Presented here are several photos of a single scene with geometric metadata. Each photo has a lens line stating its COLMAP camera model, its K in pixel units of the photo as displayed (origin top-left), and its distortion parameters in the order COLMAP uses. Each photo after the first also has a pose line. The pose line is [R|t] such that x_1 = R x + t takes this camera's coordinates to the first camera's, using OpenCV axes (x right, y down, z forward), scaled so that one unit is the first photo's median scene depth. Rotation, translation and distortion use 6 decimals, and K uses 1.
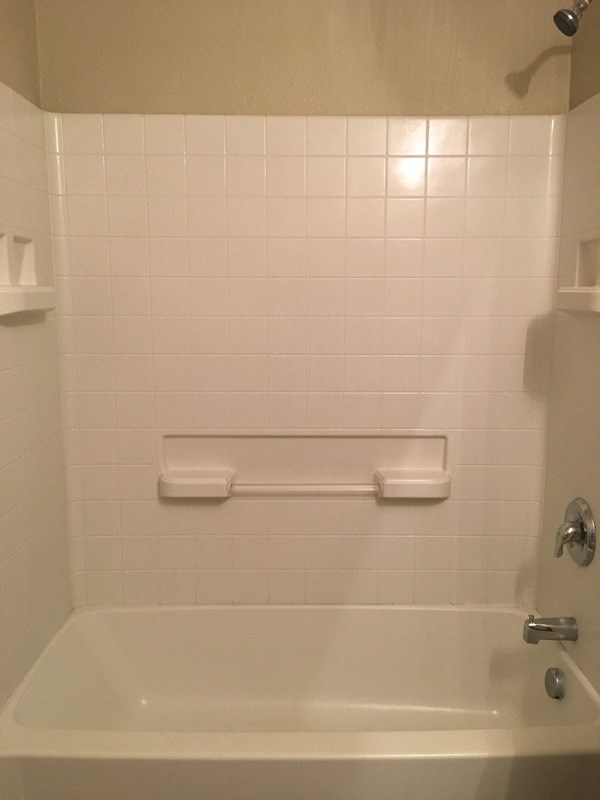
lens RADIAL K [[679.3, 0, 300.1], [0, 679.3, 398.1], [0, 0, 1]] dist [0.016647, 0.006952]
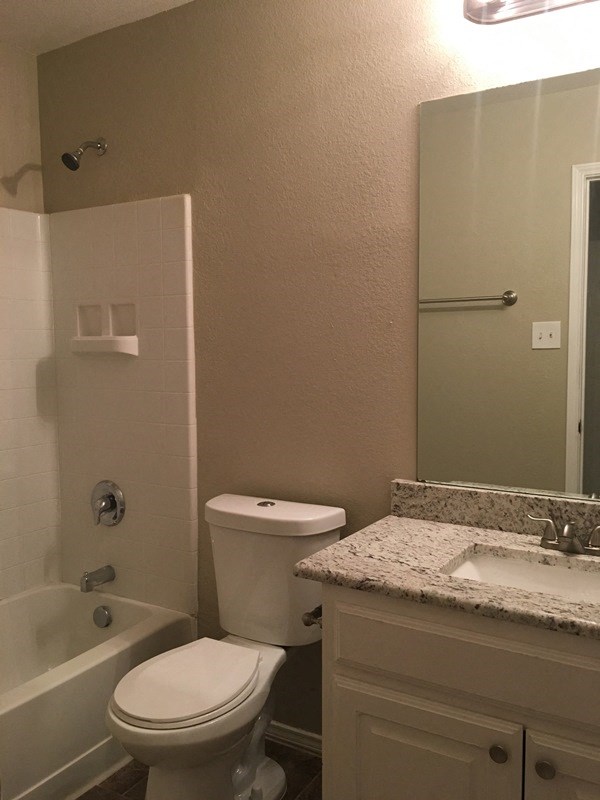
lens RADIAL K [[679.3, 0, 301.1], [0, 679.3, 400.4], [0, 0, 1]] dist [0.016647, 0.006952]
pose [[0.525652, -0.079539, 0.846973, -0.547765], [0.139223, 0.990239, 0.006588, 0.024416], [-0.839230, 0.114455, 0.531595, -0.133906]]
